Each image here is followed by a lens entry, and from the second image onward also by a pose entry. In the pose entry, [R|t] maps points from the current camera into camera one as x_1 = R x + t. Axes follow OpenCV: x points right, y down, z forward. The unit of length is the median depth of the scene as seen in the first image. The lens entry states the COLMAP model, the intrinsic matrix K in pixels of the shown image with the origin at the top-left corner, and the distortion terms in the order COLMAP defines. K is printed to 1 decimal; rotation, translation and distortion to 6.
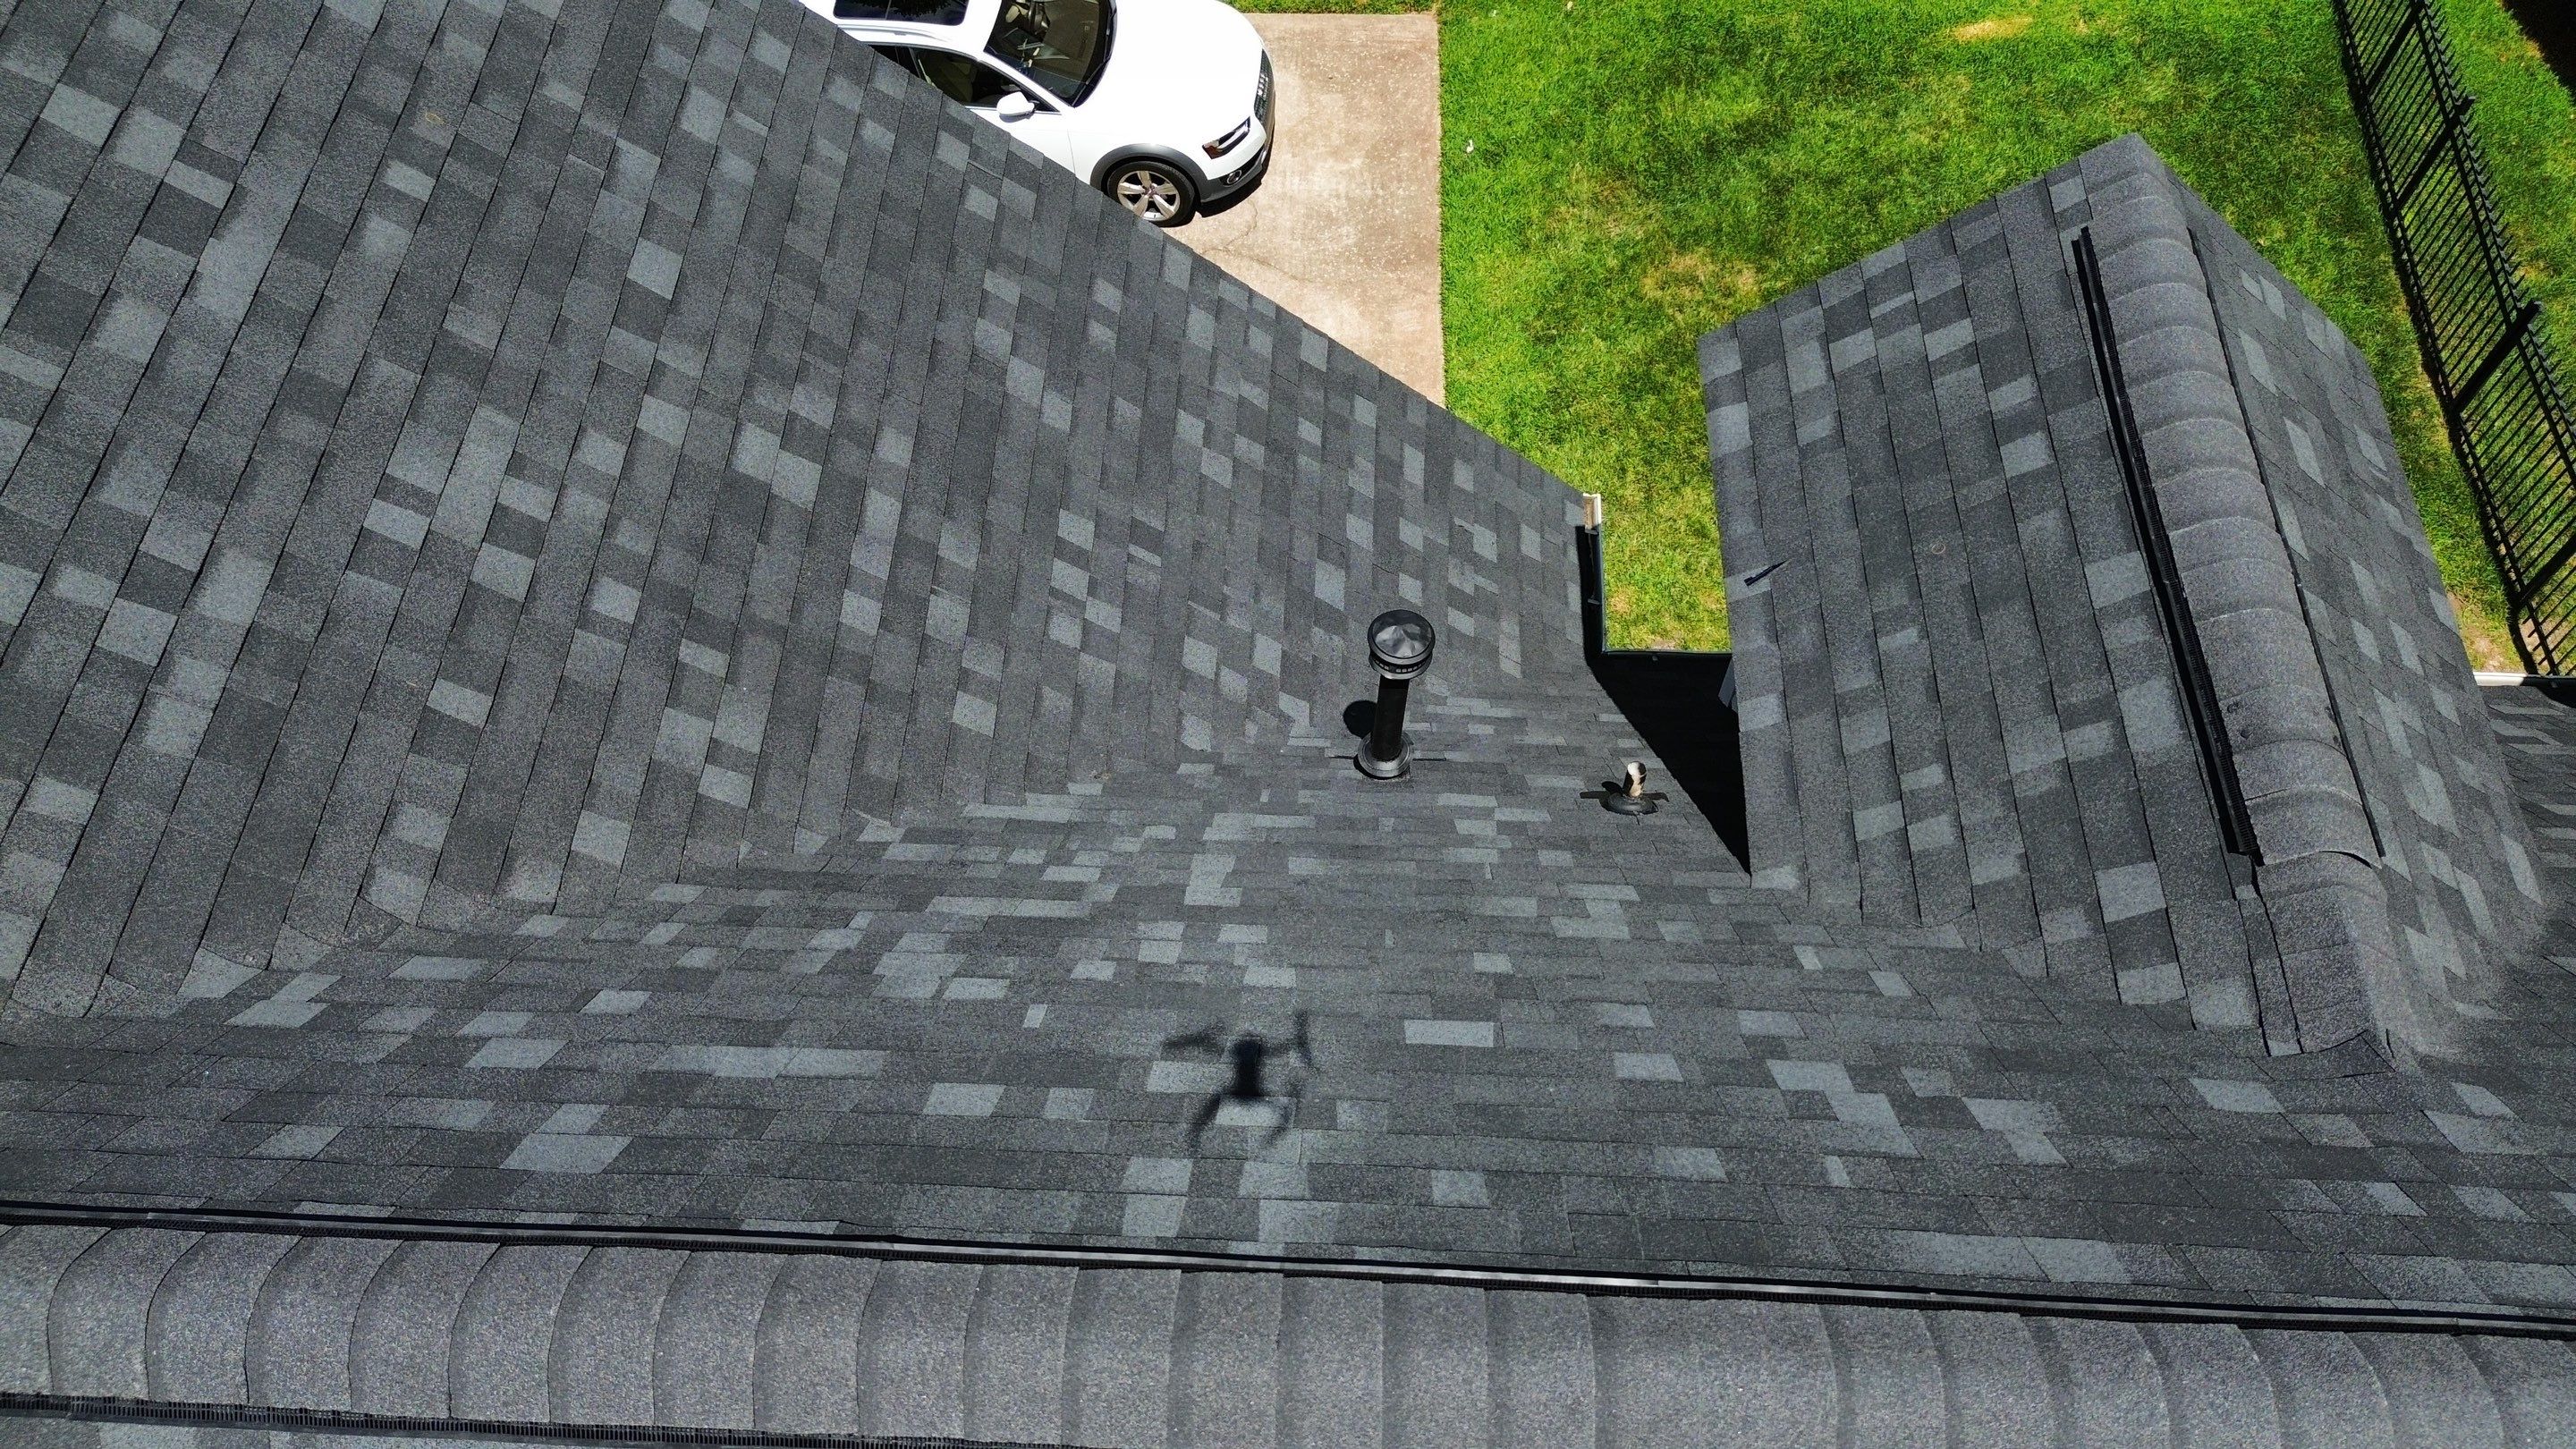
lens RADIAL K [[1825.7, 0, 1286.3], [0, 1825.7, 720.1], [0, 0, 1]] dist [0.060249, -0.050184]
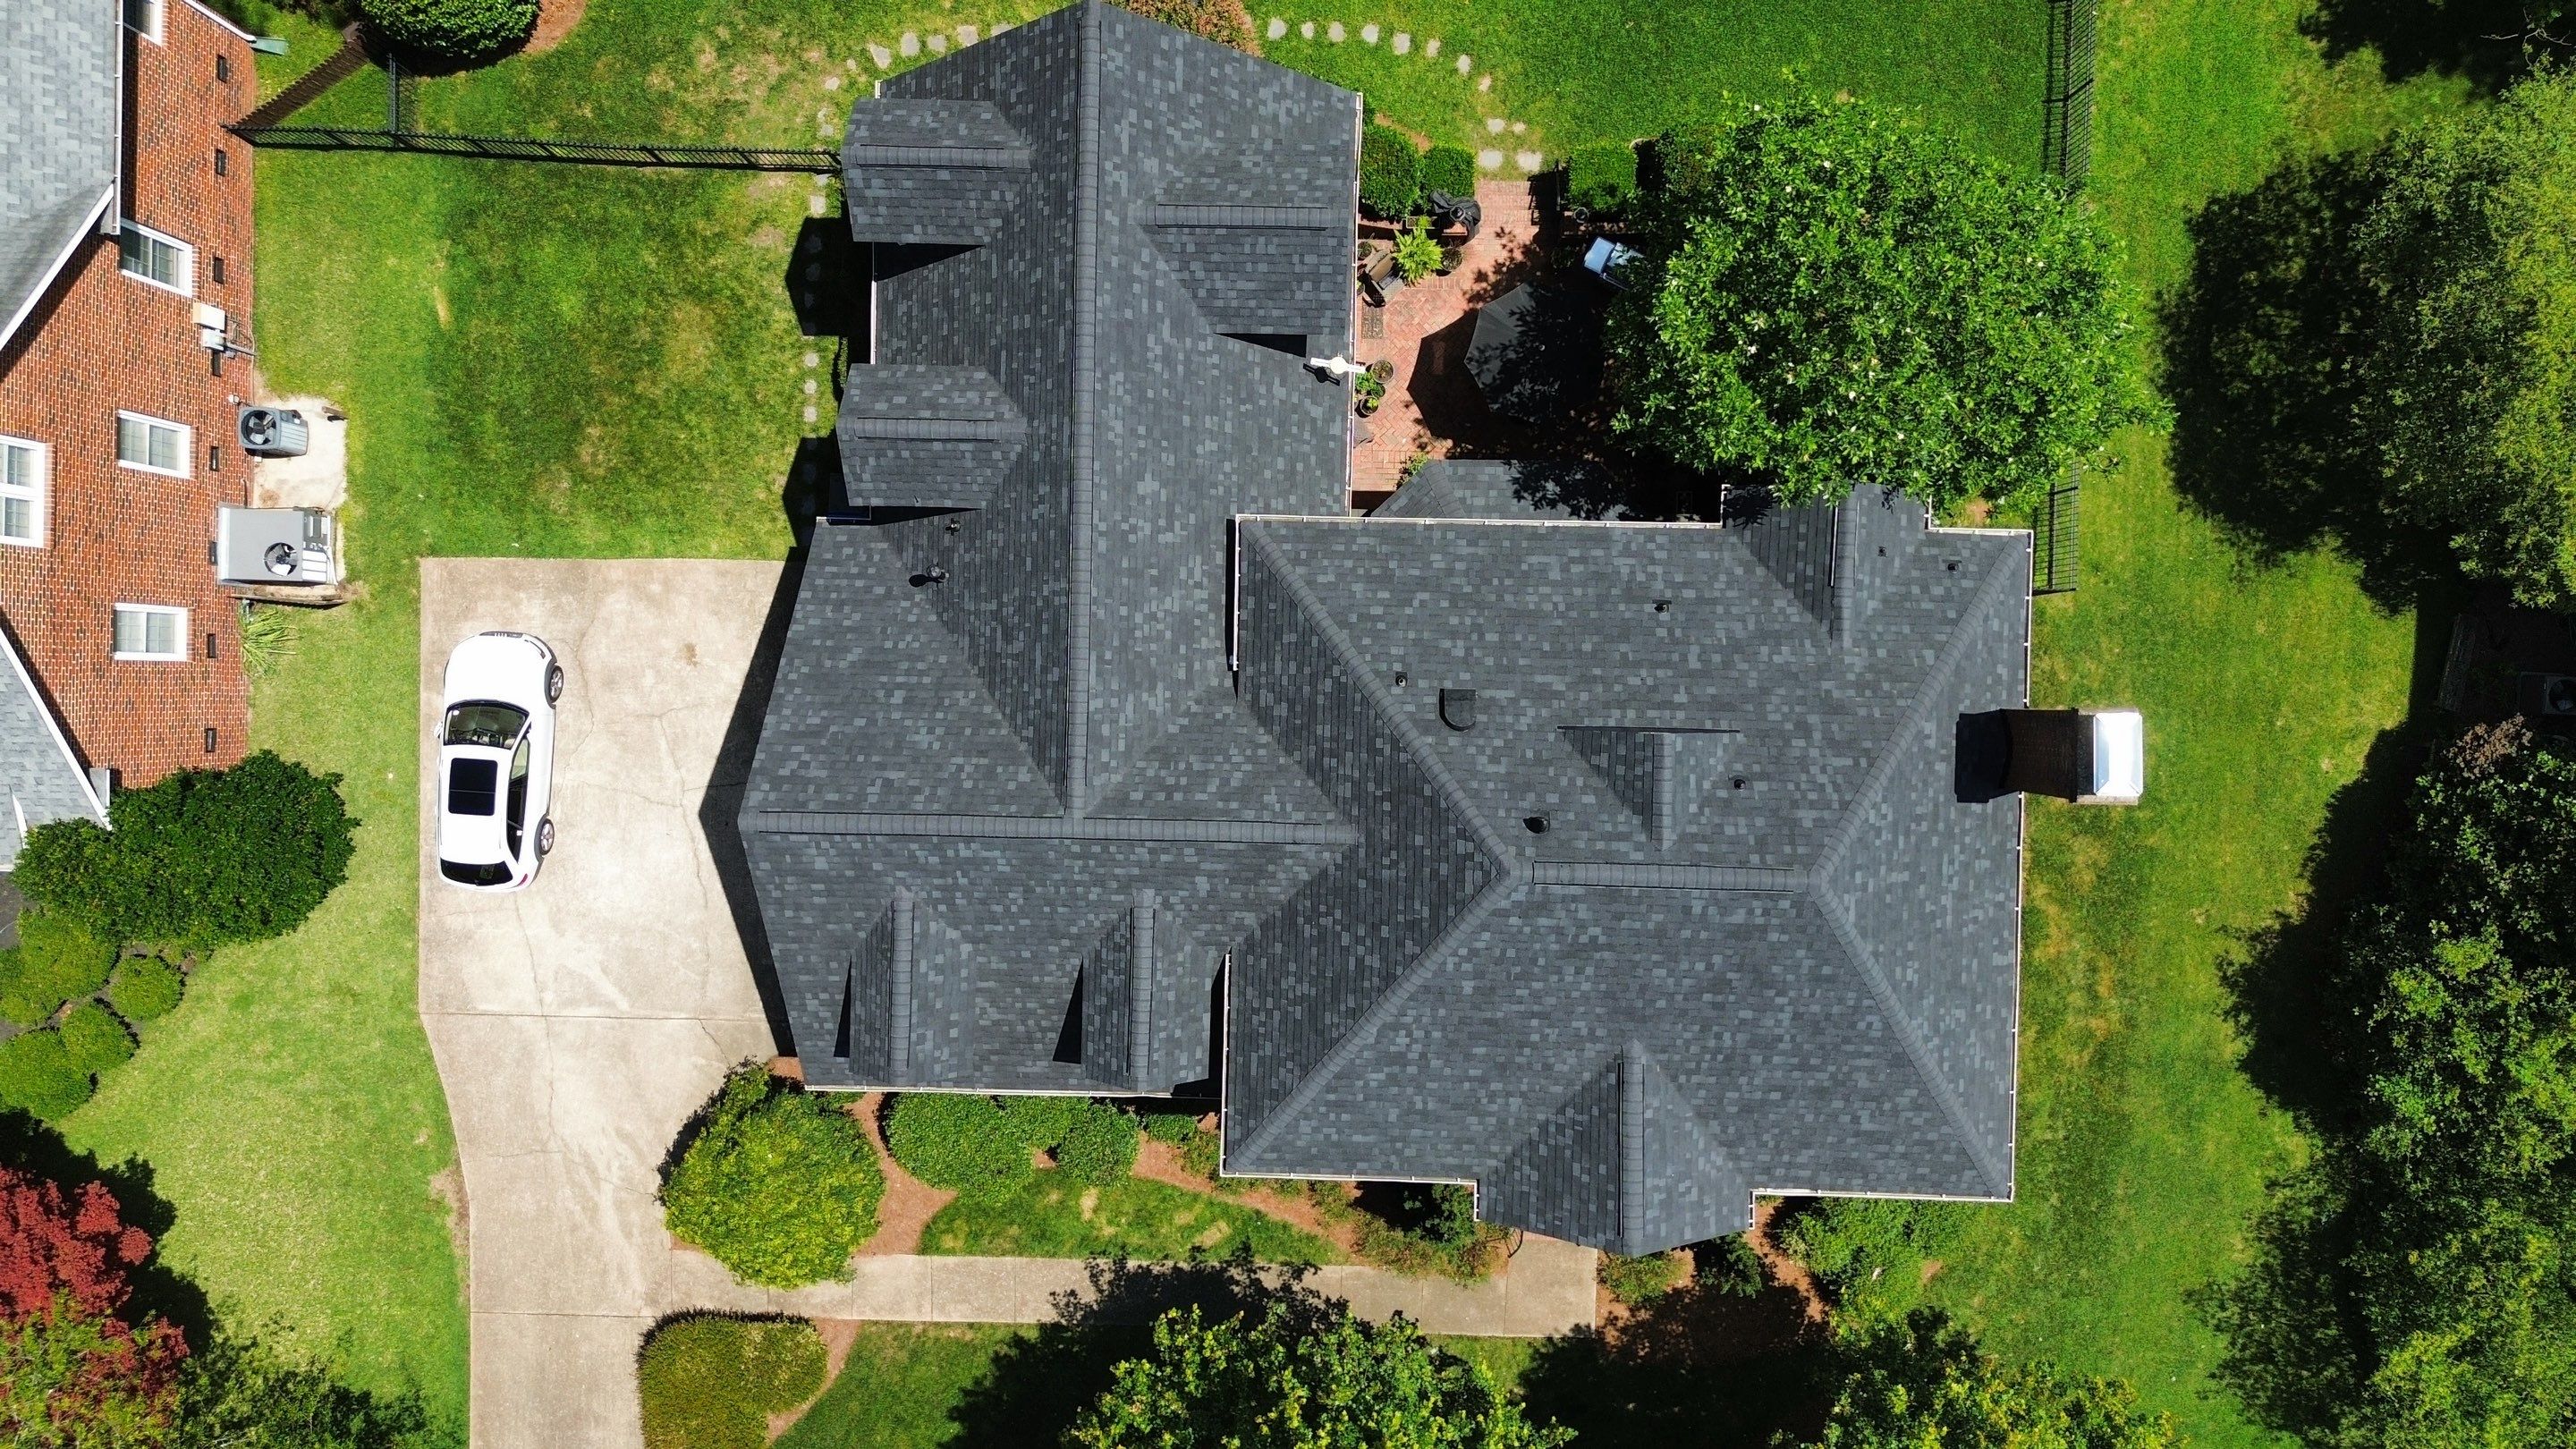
lens RADIAL K [[1825.7, 0, 1282.7], [0, 1825.7, 712.1], [0, 0, 1]] dist [0.060249, -0.050184]
pose [[-0.024875, -0.999686, 0.002885, -0.150577], [0.855145, -0.019784, 0.518011, -0.763352], [-0.517792, 0.015352, 0.855369, -1.585484]]
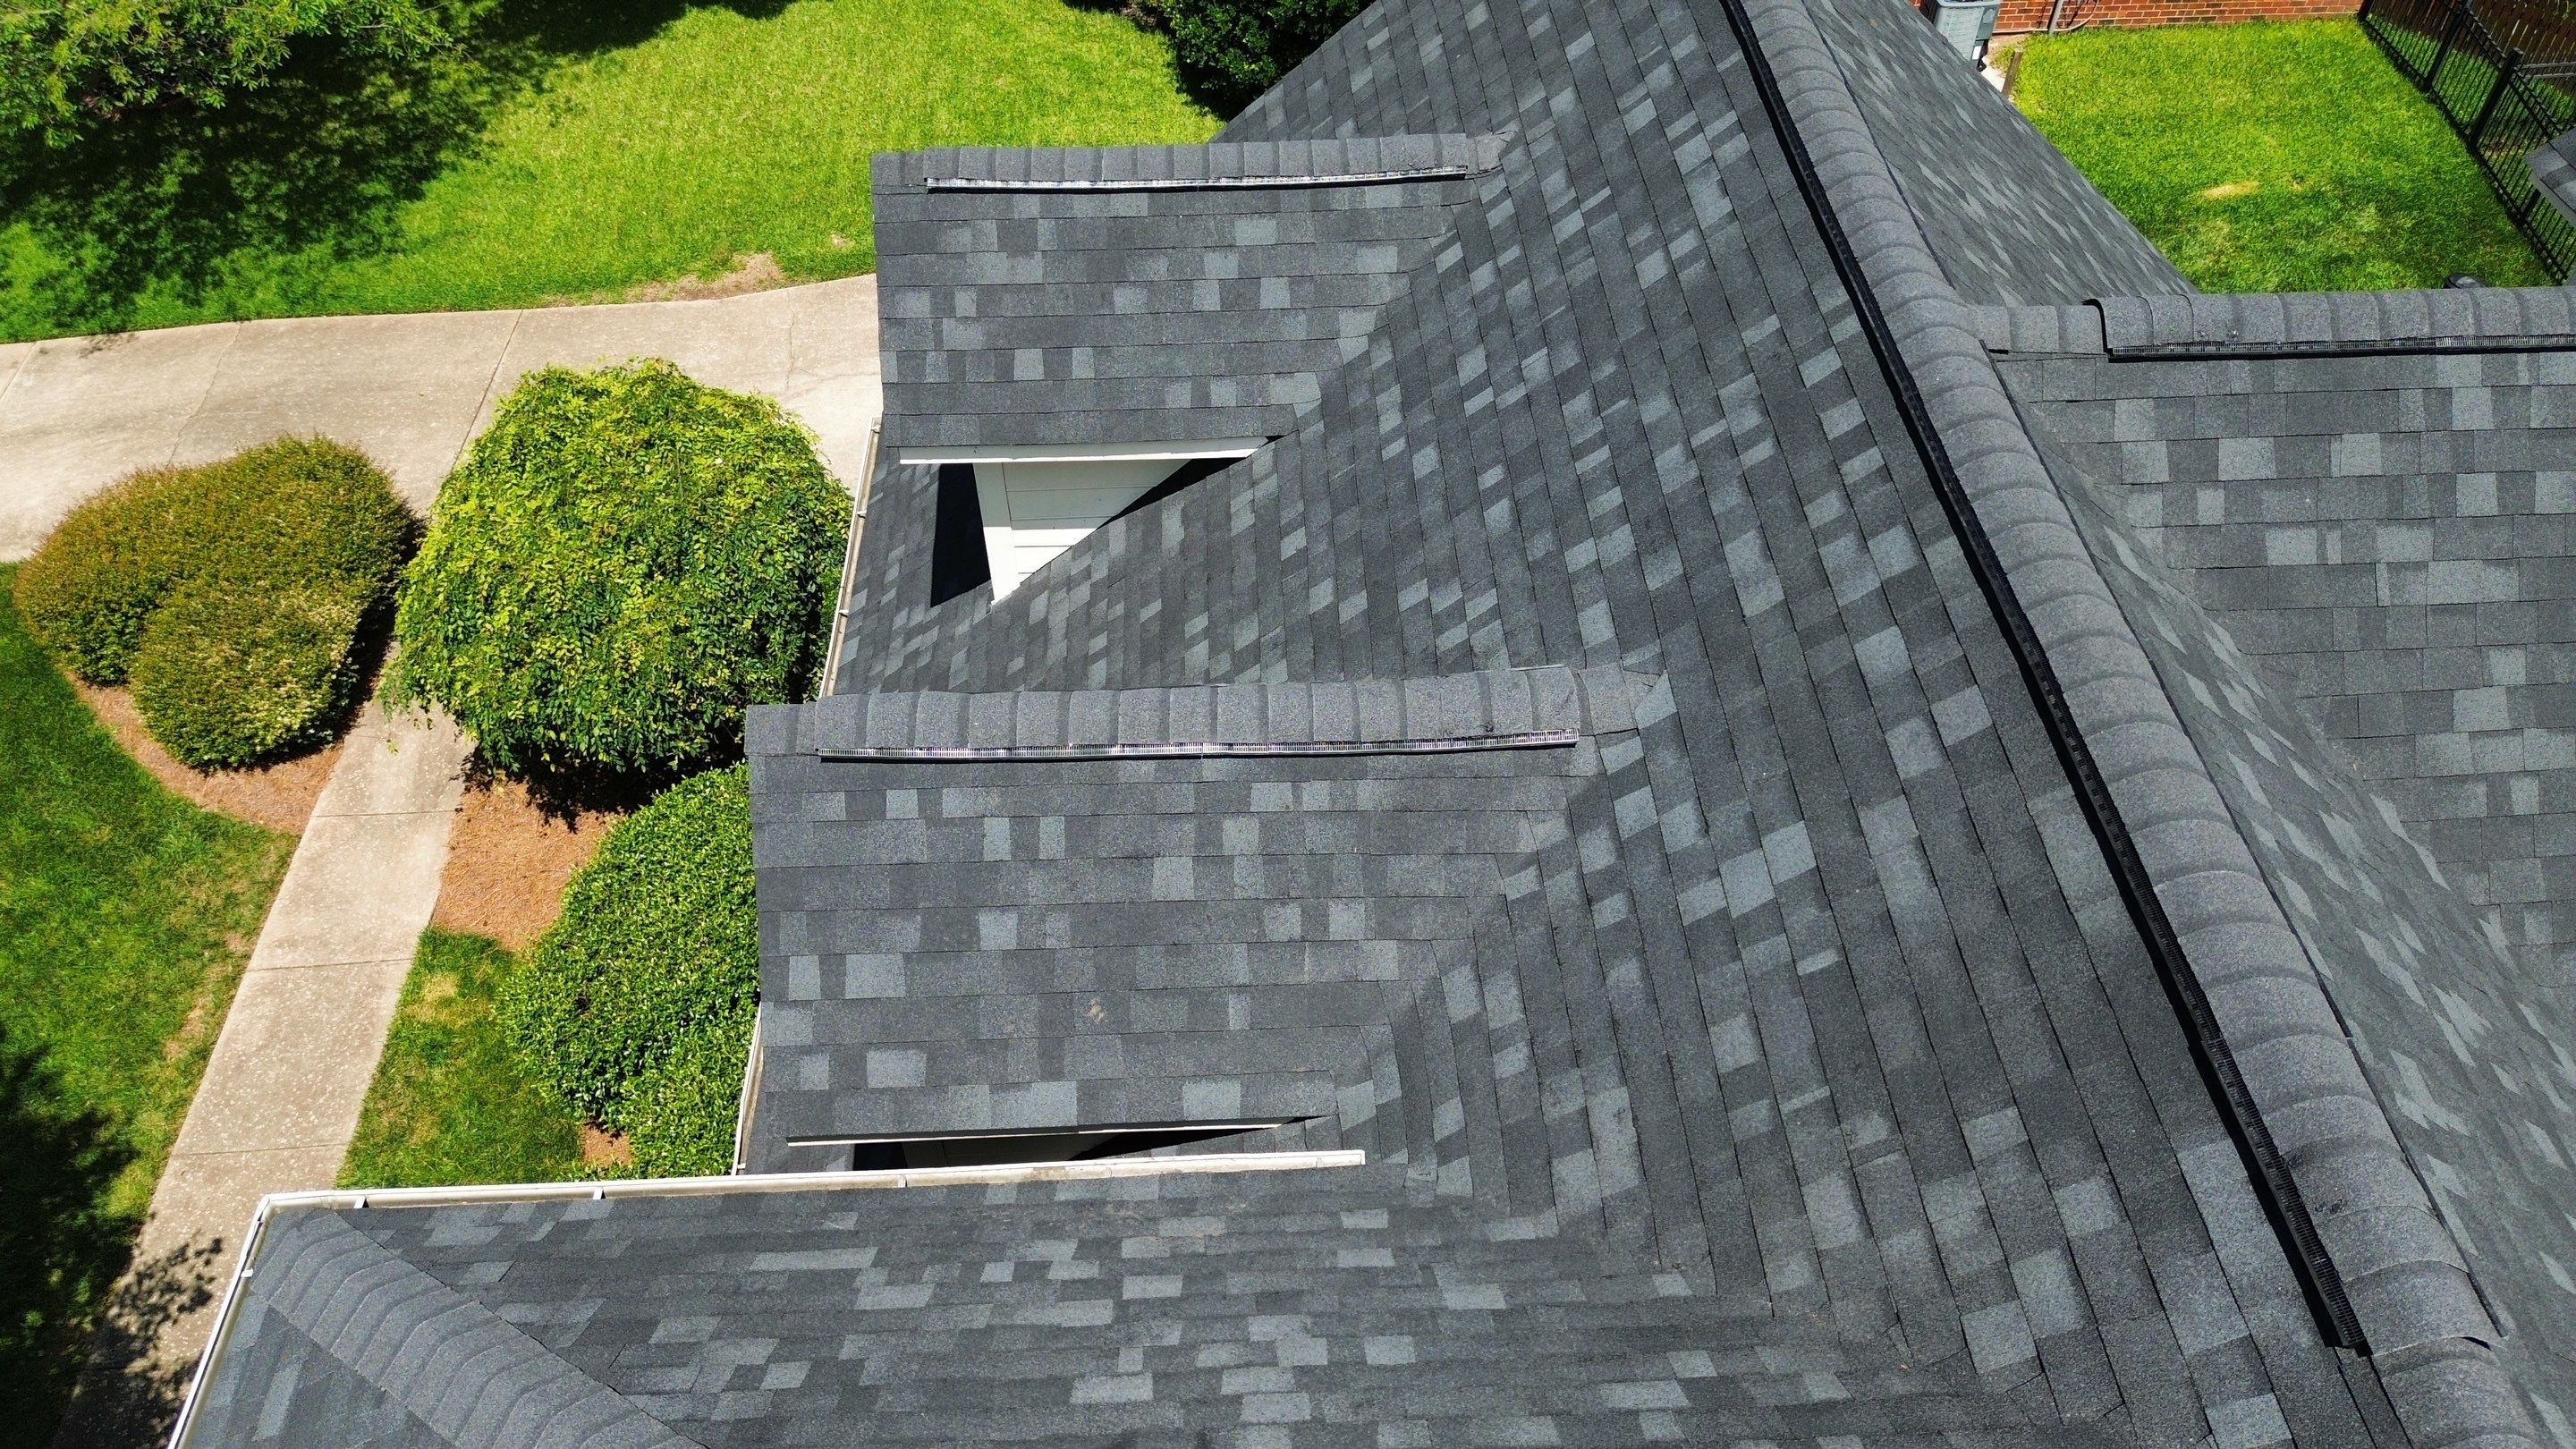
lens RADIAL K [[1825.7, 0, 1287.9], [0, 1825.7, 729.3], [0, 0, 1]] dist [0.060249, -0.050184]
pose [[0.995777, -0.058741, 0.070547, -0.463056], [0.071453, 0.978419, -0.193884, 0.241231], [-0.057635, 0.198106, 0.978485, -0.202983]]
